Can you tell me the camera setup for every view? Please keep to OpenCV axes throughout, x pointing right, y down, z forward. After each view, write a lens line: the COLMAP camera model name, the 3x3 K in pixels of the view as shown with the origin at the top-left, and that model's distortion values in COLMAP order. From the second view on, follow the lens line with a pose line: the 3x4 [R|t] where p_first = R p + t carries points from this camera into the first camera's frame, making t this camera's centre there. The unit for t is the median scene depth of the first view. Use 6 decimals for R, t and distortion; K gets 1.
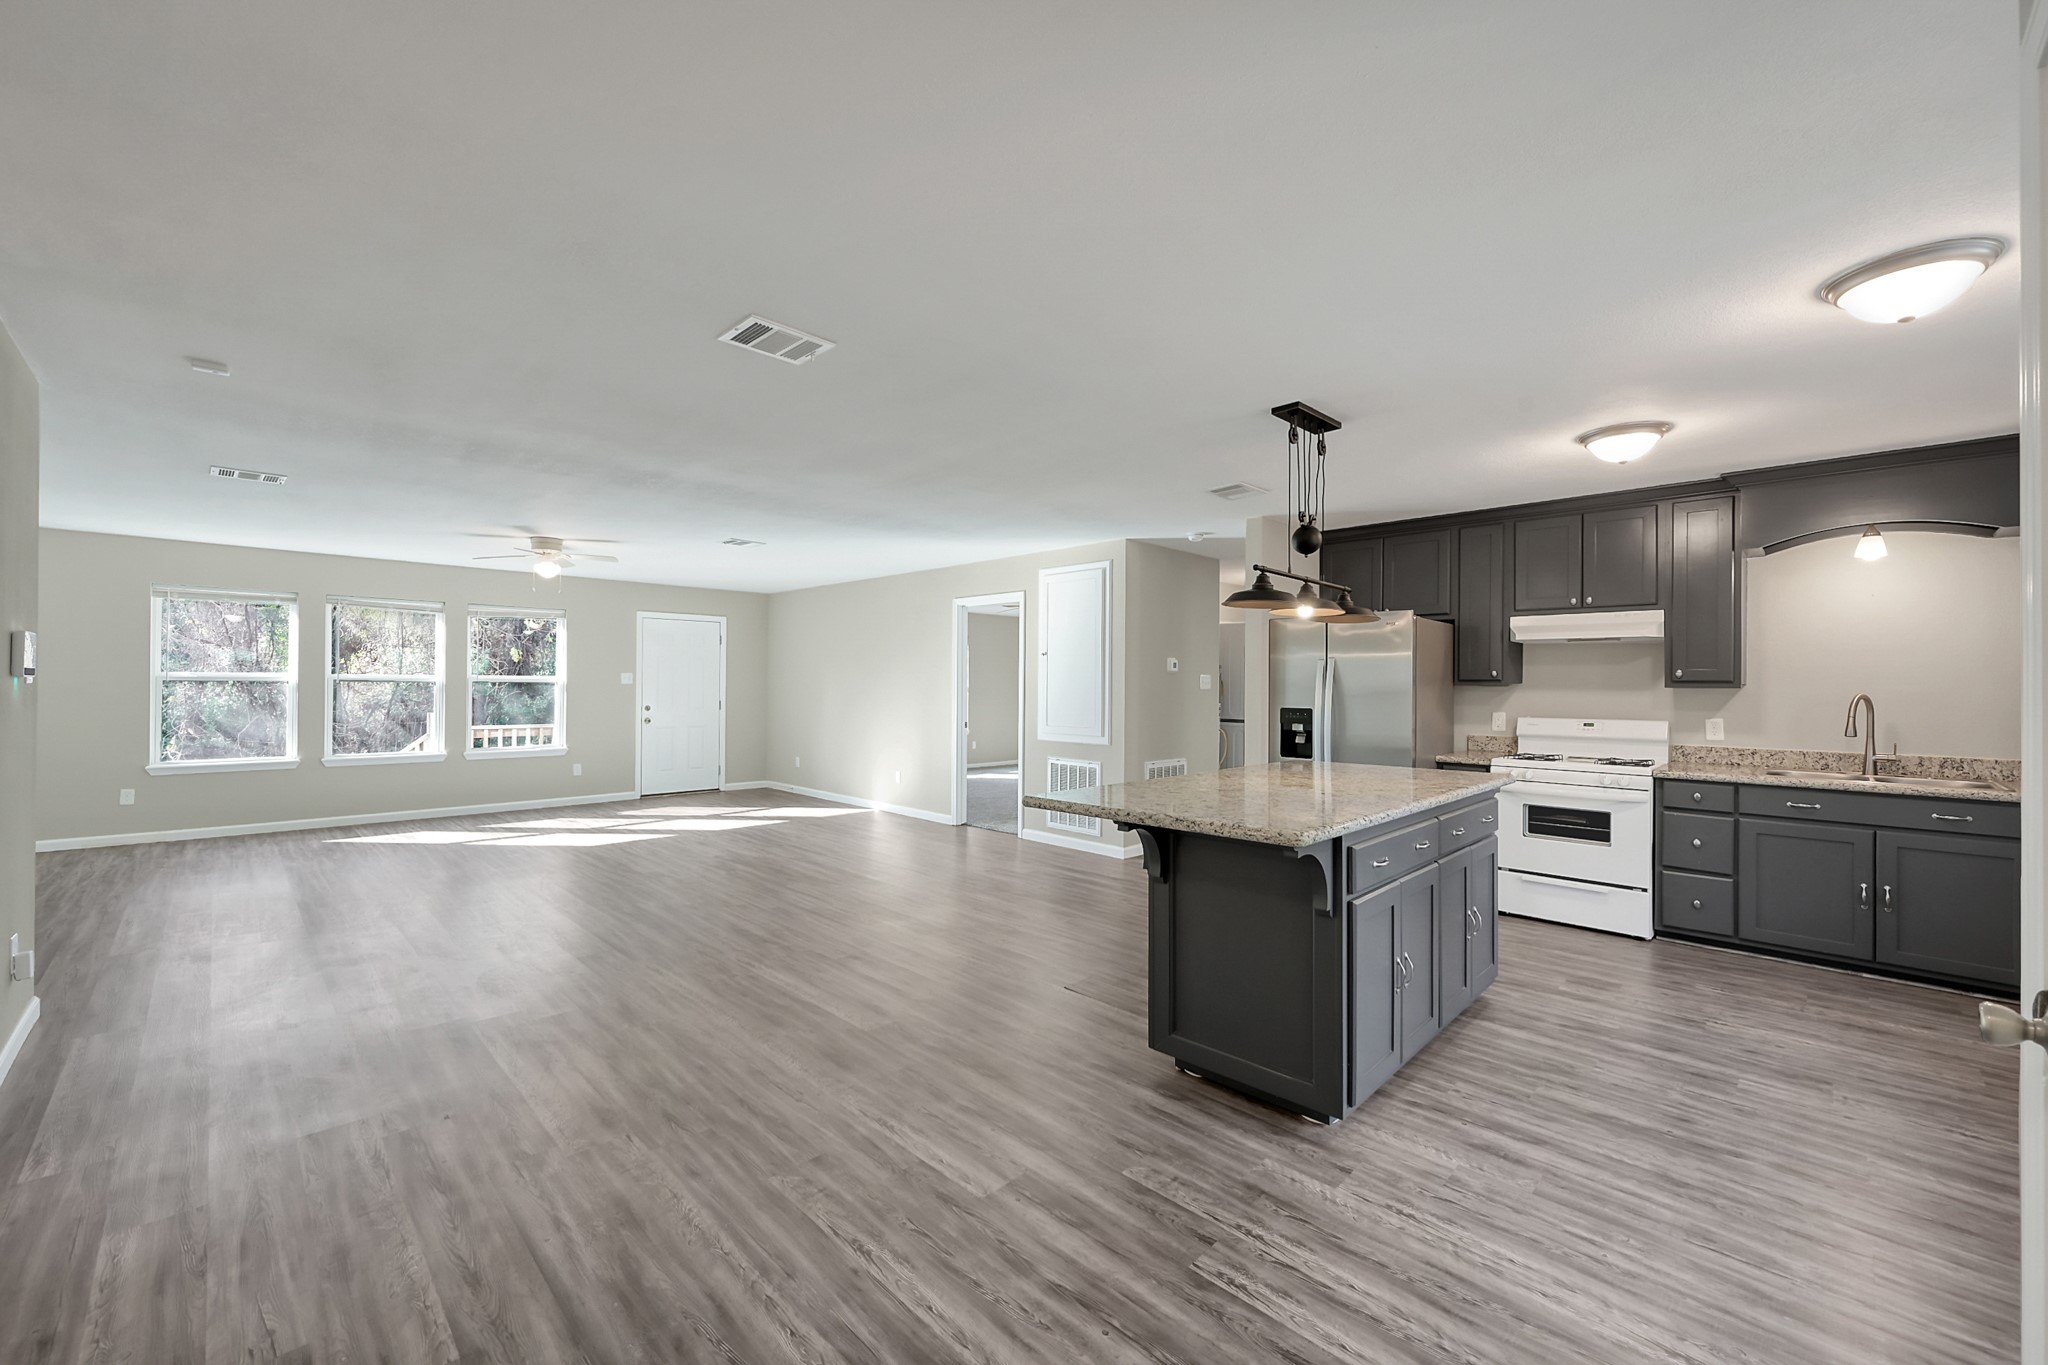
lens RADIAL K [[812.0, 0, 1024.0], [0, 812.0, 682.5], [0, 0, 1]] dist [-0.002934, 0.000407]
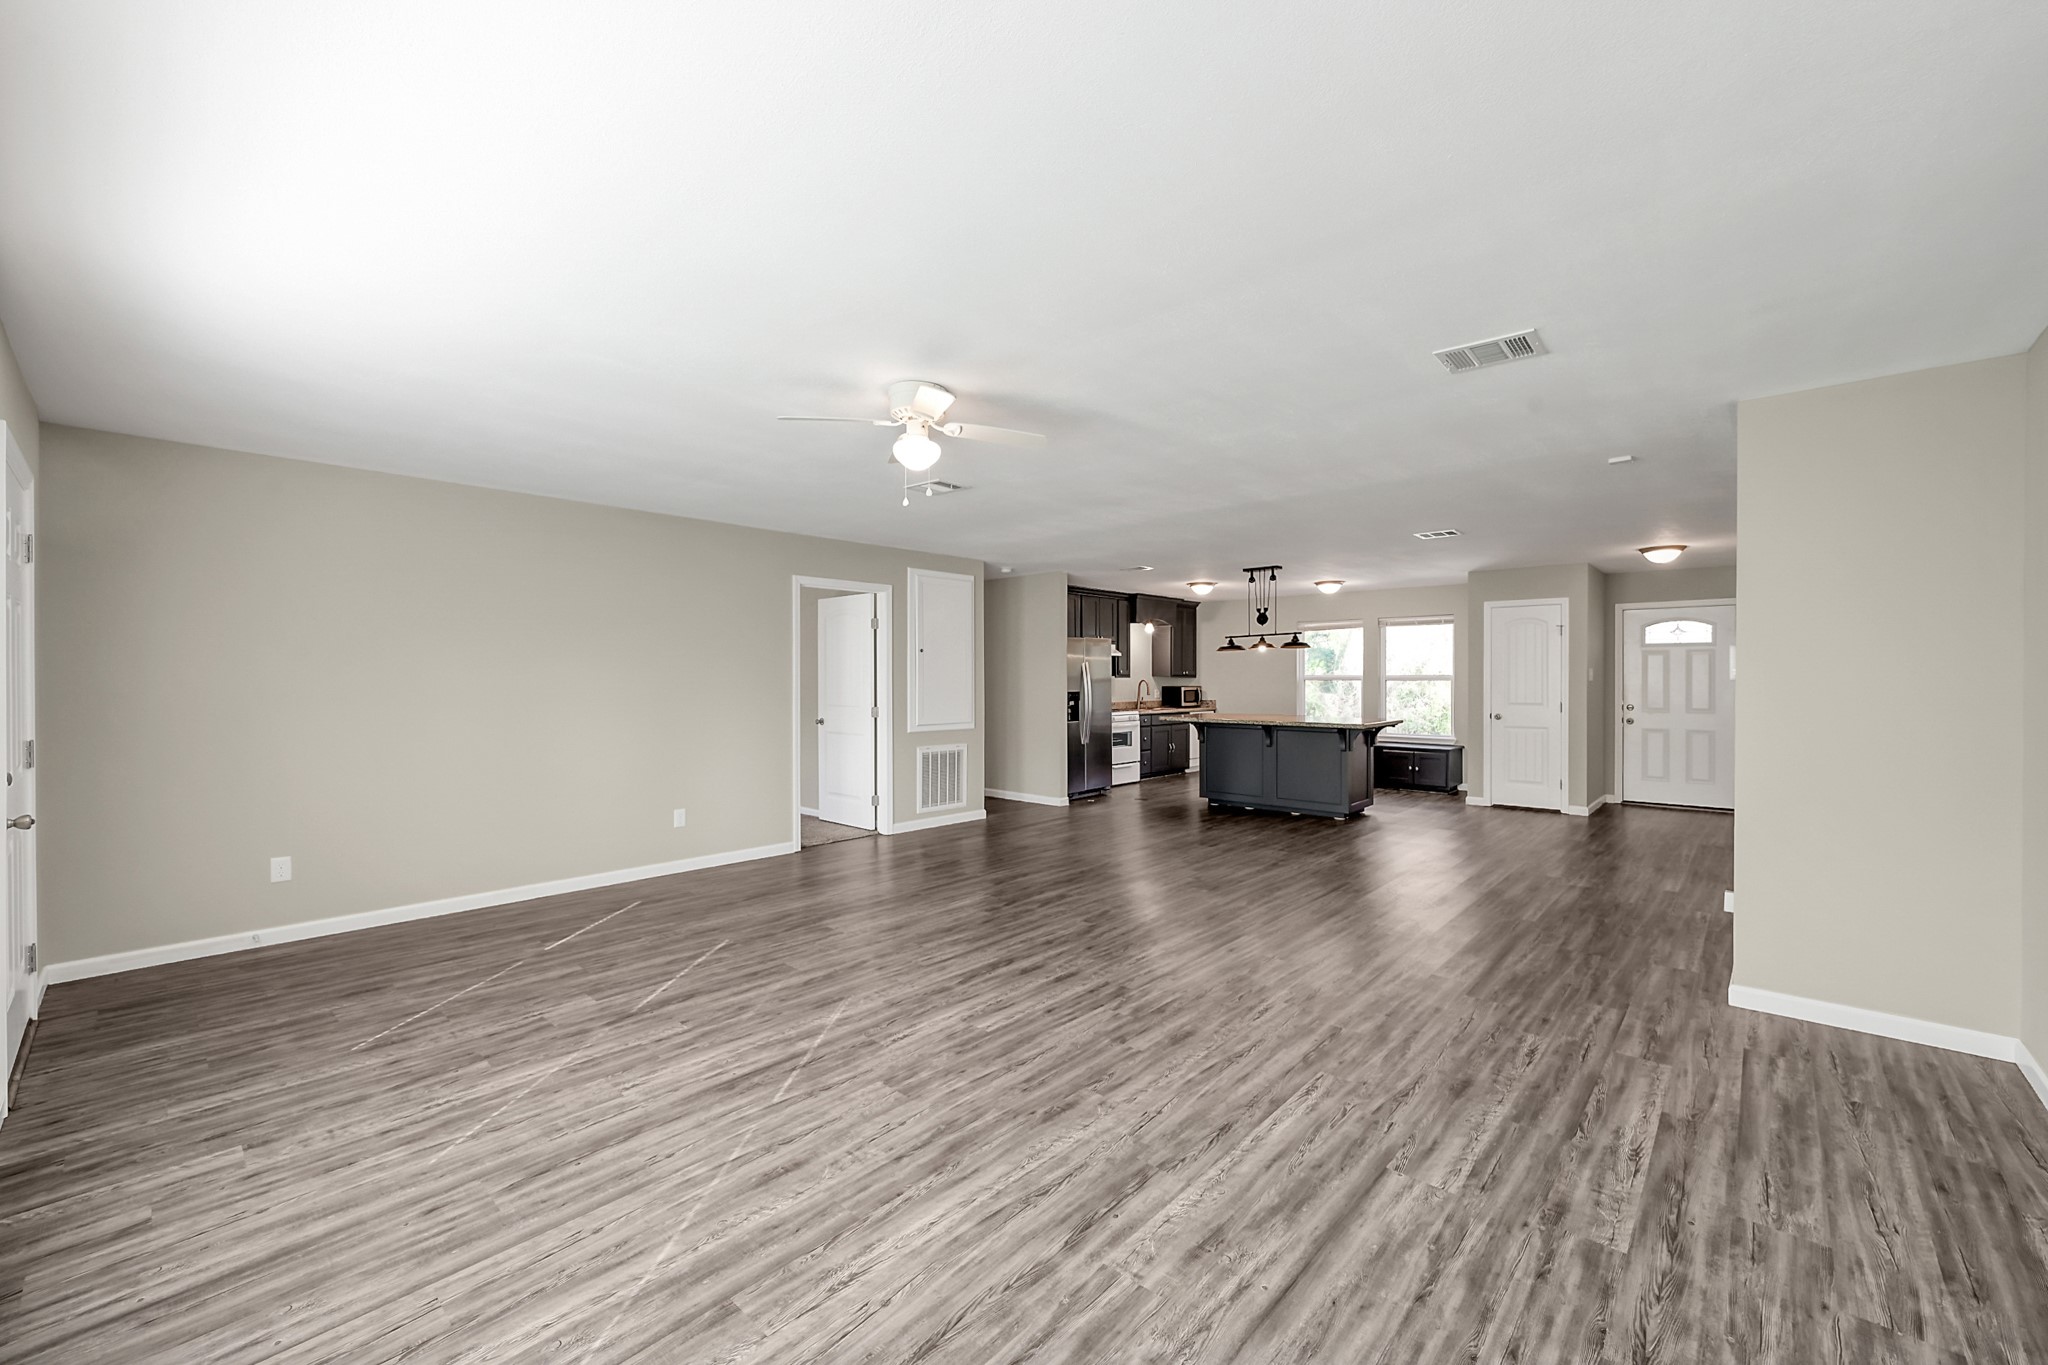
lens RADIAL K [[826.3, 0, 1029.4], [0, 826.3, 680.4], [0, 0, 1]] dist [-0.001574, 0.000404]
pose [[-0.054513, -0.010043, 0.998463, -1.733651], [-0.001819, 0.999949, 0.009959, -0.010034], [-0.998511, -0.001273, -0.054529, 1.522734]]
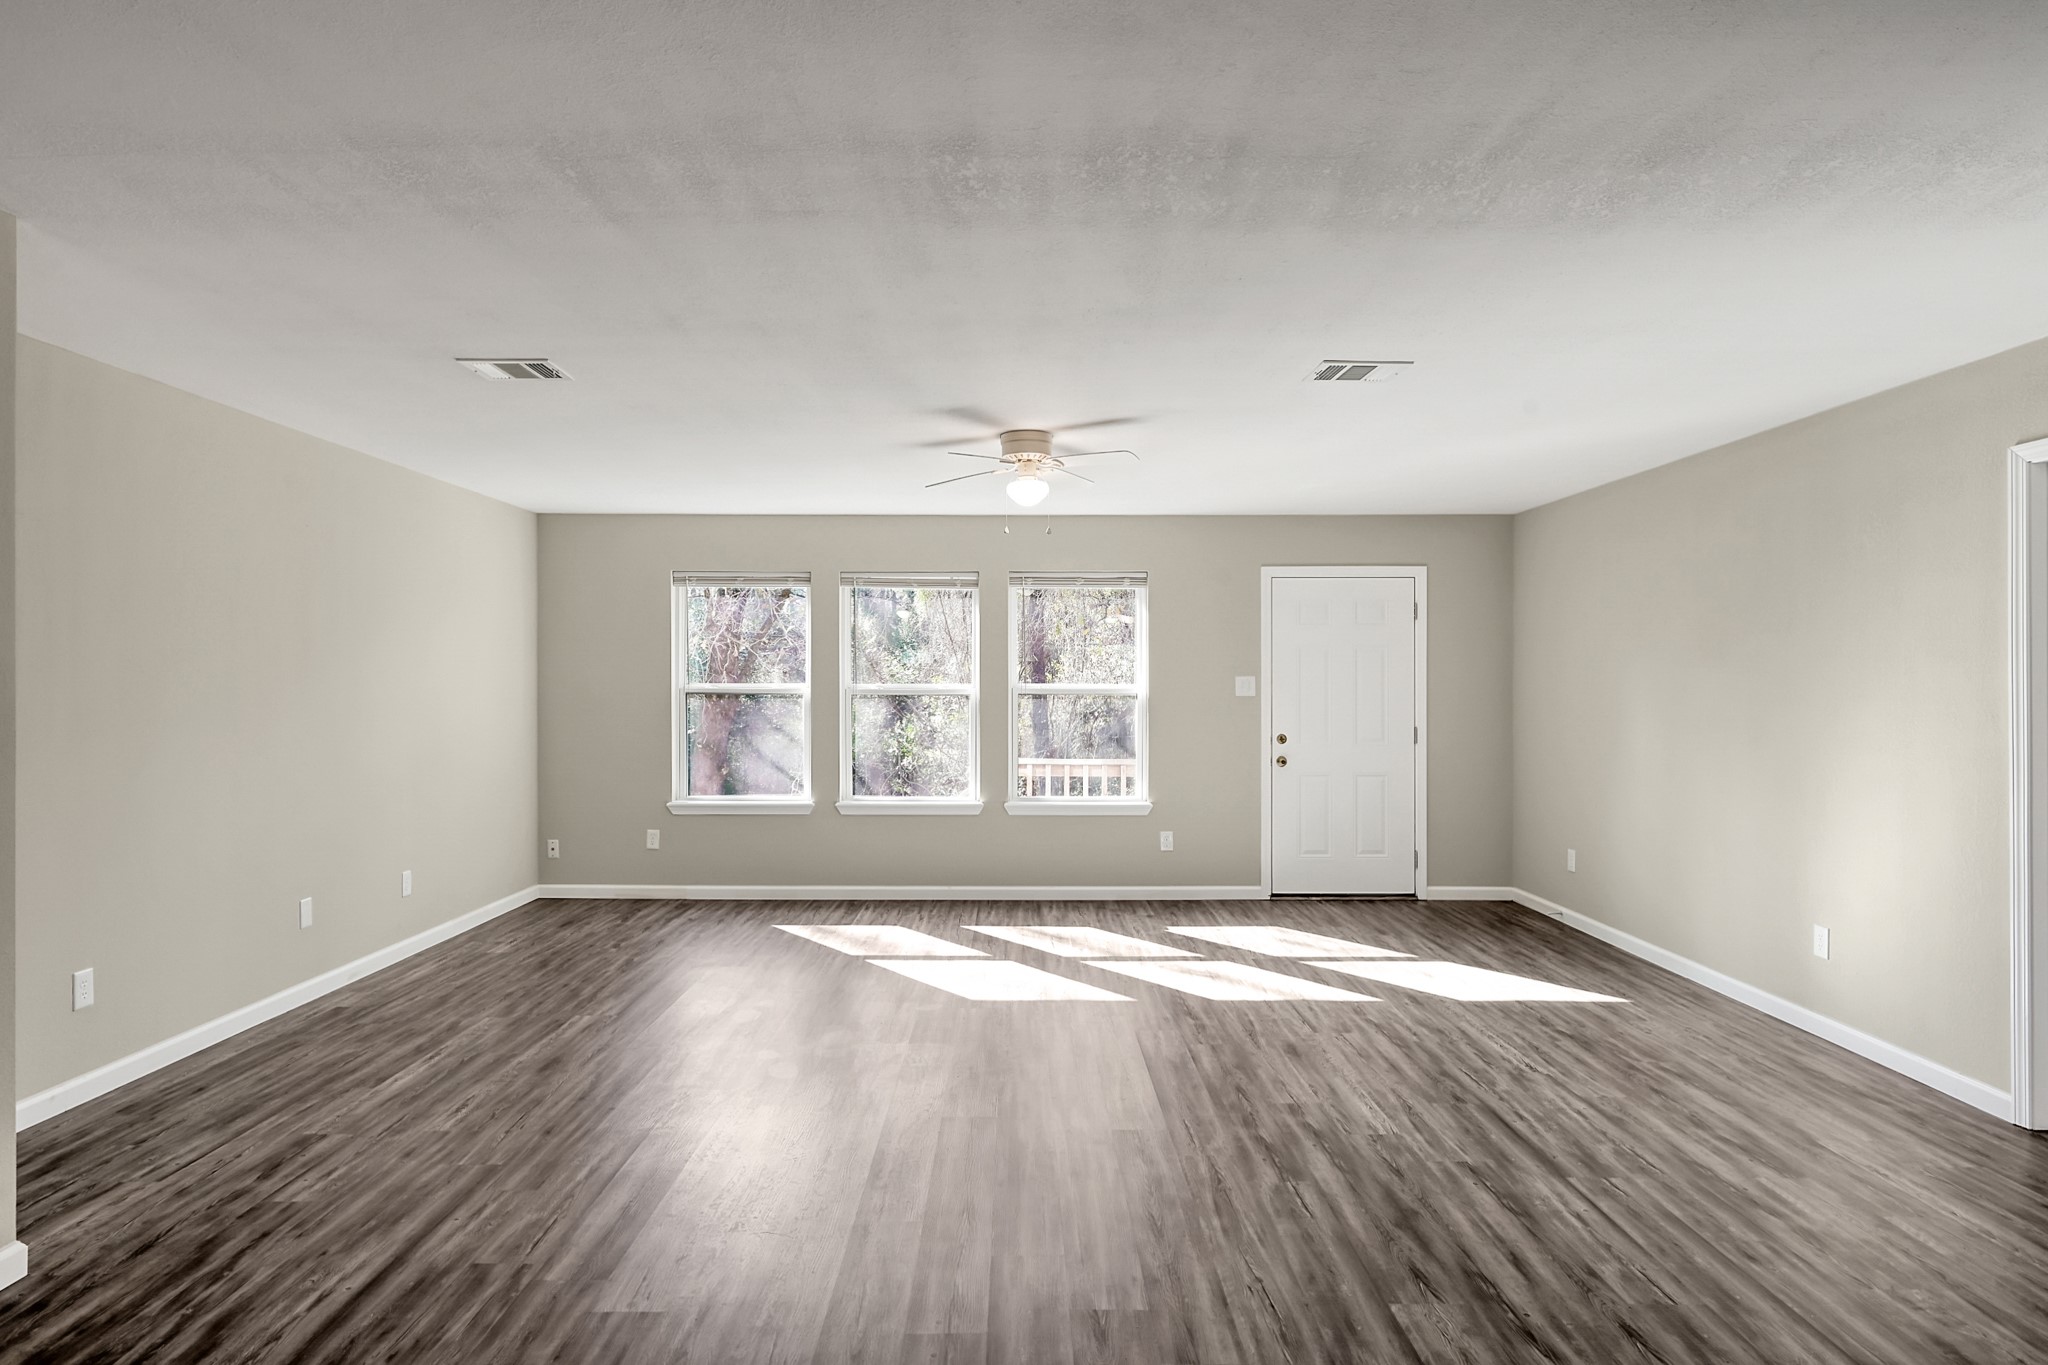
lens RADIAL K [[1152.0, 0, 1024.0], [0, 1152.0, 682.5], [0, 0, 1]] dist [-0.004005, -0.001309]
pose [[0.711526, -0.006021, -0.702634, -0.082859], [0.004802, 0.999982, -0.003706, -0.011272], [0.702643, -0.000737, 0.711542, 0.713045]]
